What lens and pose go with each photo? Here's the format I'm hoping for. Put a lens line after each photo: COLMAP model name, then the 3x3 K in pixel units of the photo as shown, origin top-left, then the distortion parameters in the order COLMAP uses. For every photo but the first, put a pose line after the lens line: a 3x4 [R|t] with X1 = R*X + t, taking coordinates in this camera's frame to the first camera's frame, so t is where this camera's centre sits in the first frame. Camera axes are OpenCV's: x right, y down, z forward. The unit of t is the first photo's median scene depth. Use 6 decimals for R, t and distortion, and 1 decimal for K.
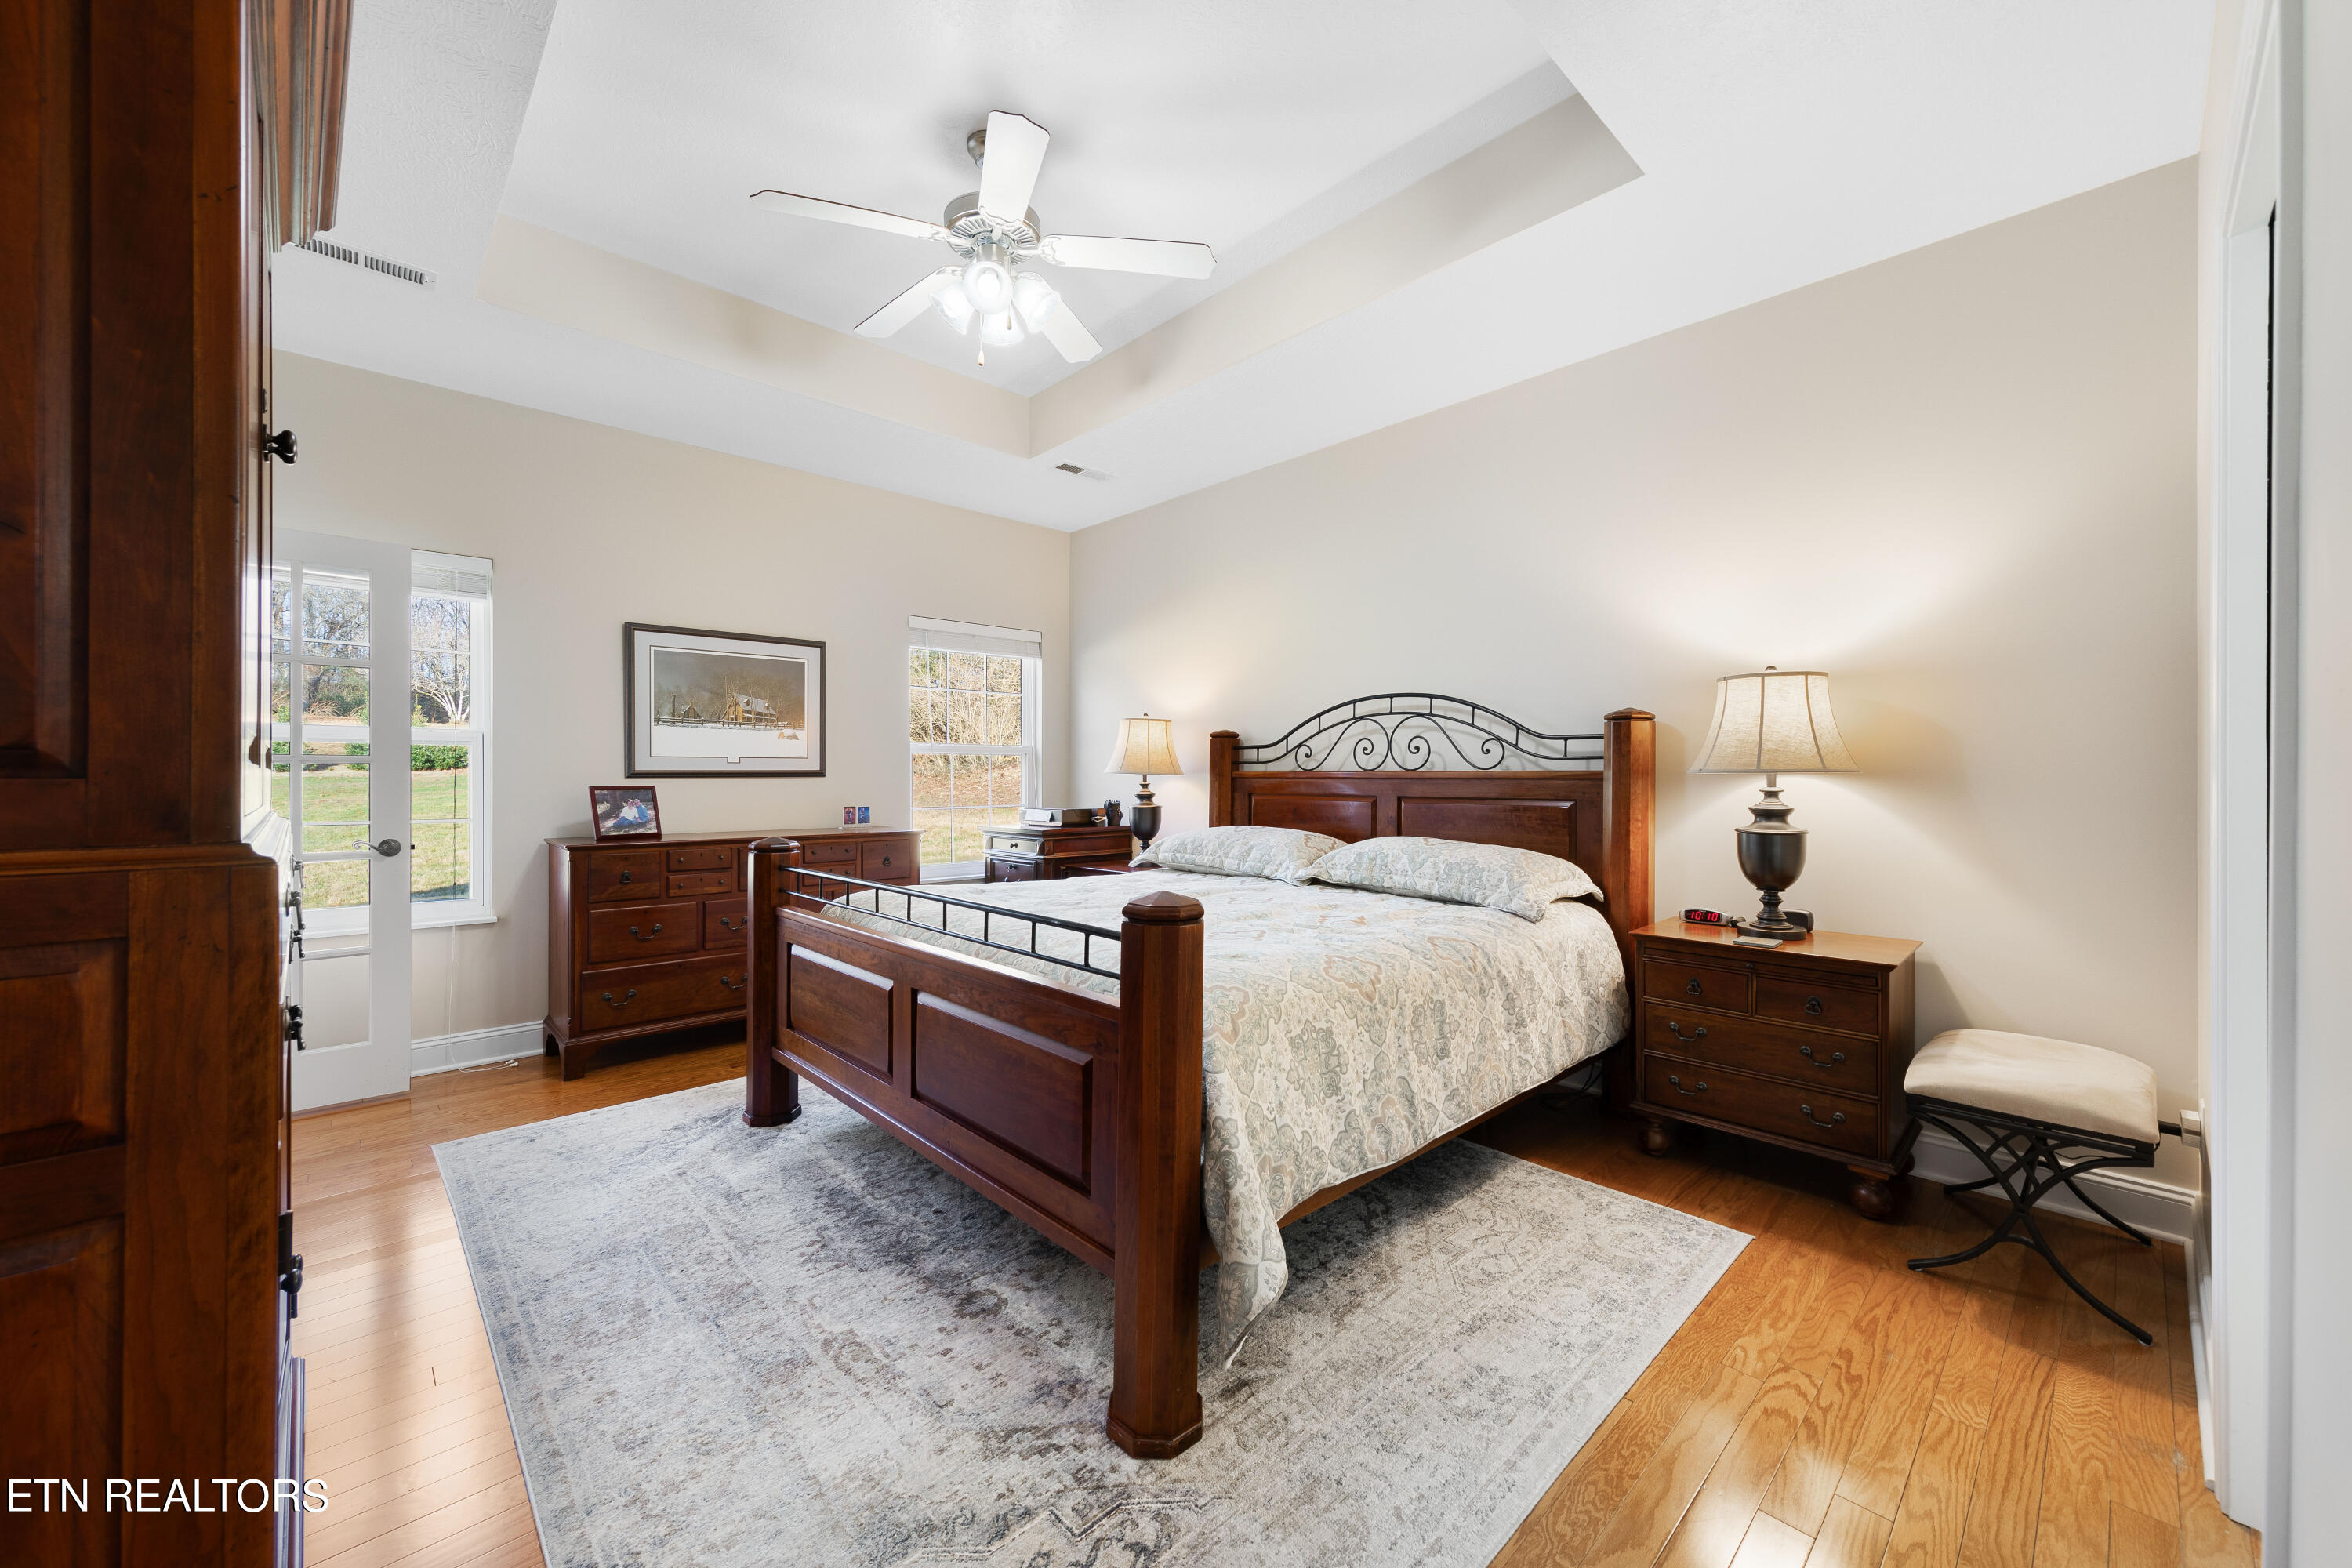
lens RADIAL K [[939.5, 0, 1180.2], [0, 939.5, 771.4], [0, 0, 1]] dist [0.008985, -0.002079]
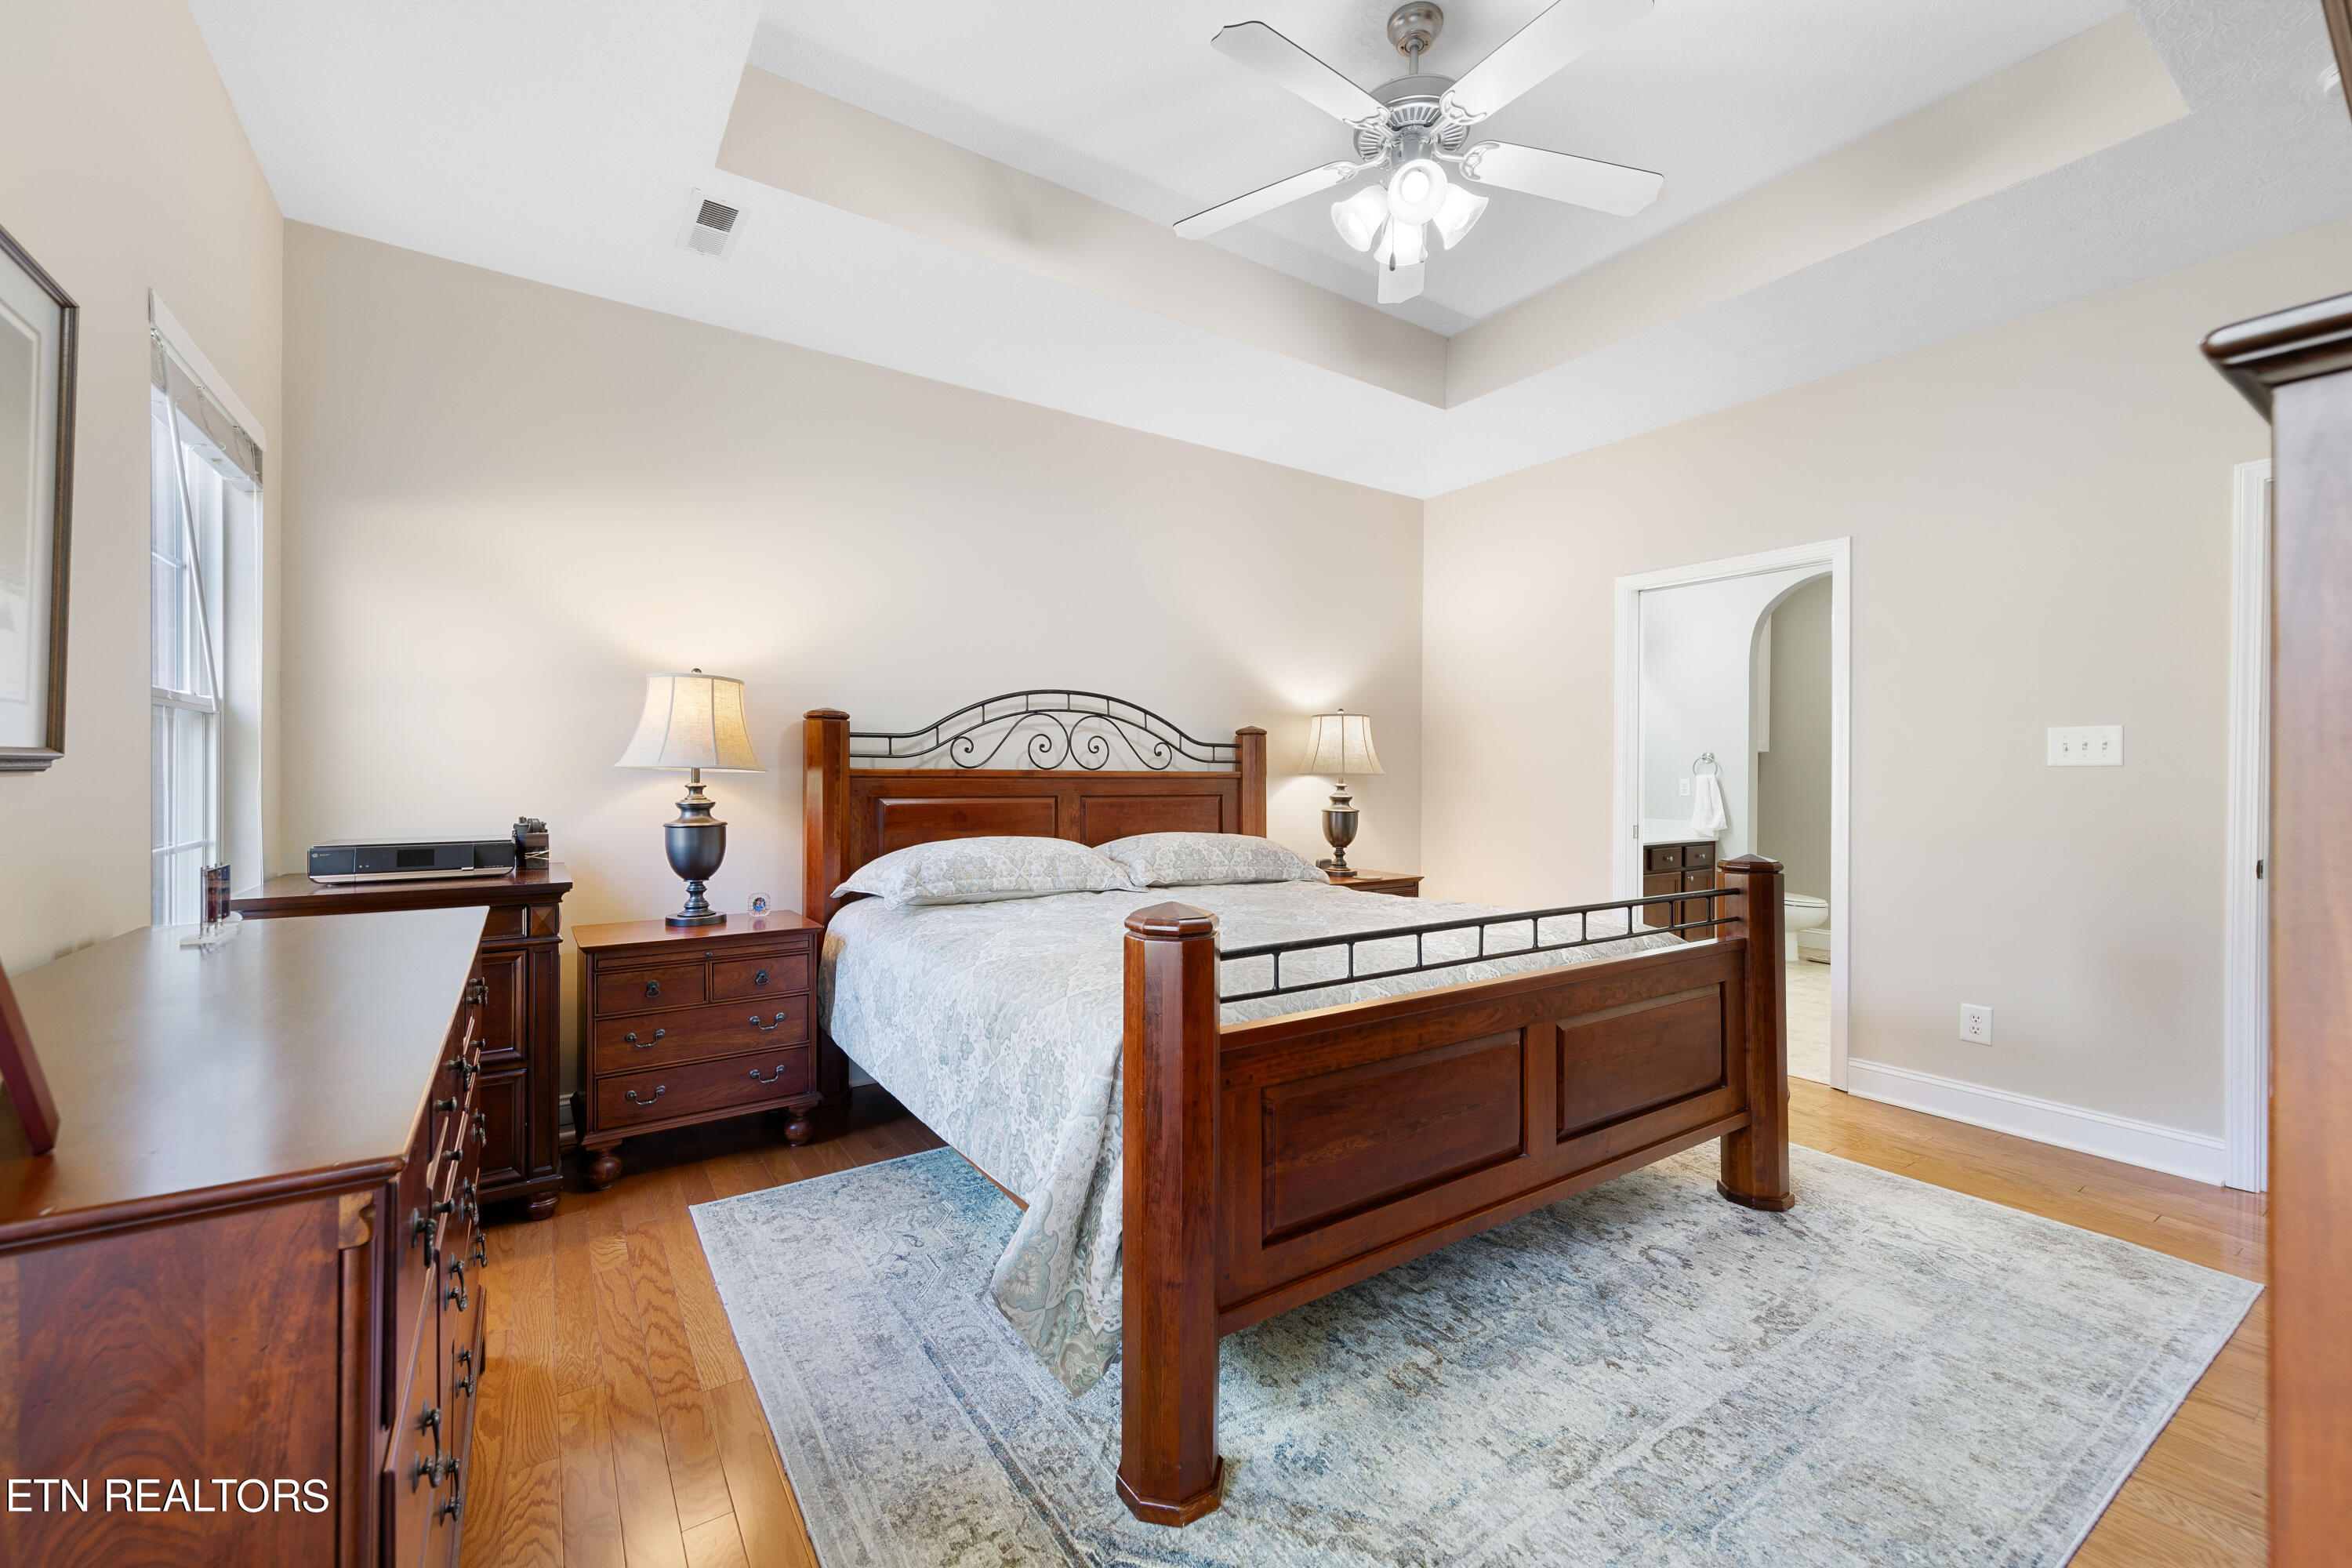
lens RADIAL K [[939.5, 0, 1182.9], [0, 939.5, 806.4], [0, 0, 1]] dist [0.008985, -0.002079]
pose [[0.145871, -0.033754, 0.988728, -0.790397], [-0.011979, 0.999284, 0.035882, 0.001098], [-0.989231, -0.017078, 0.145362, 0.809641]]
